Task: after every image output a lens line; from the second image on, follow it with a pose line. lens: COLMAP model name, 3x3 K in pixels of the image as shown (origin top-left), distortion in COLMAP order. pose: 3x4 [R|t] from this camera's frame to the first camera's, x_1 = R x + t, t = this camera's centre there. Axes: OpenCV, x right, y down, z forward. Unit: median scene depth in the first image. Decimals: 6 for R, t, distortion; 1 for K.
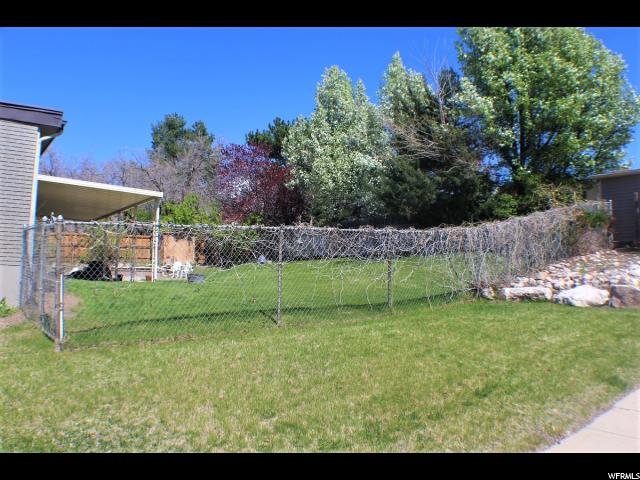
lens RADIAL K [[537.8, 0, 320.0], [0, 537.8, 240.0], [0, 0, 1]] dist [-0.186466, 0.016076]
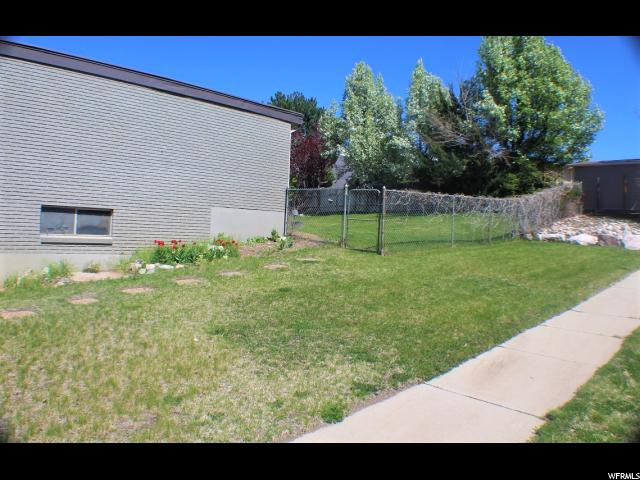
lens RADIAL K [[493.5, 0, 320.0], [0, 493.5, 240.0], [0, 0, 1]] dist [-0.180546, 0.001890]
pose [[0.994342, 0.020778, 0.104172, -0.307024], [-0.029786, 0.995878, 0.085674, -0.000869], [-0.101963, -0.088292, 0.990862, -0.281236]]
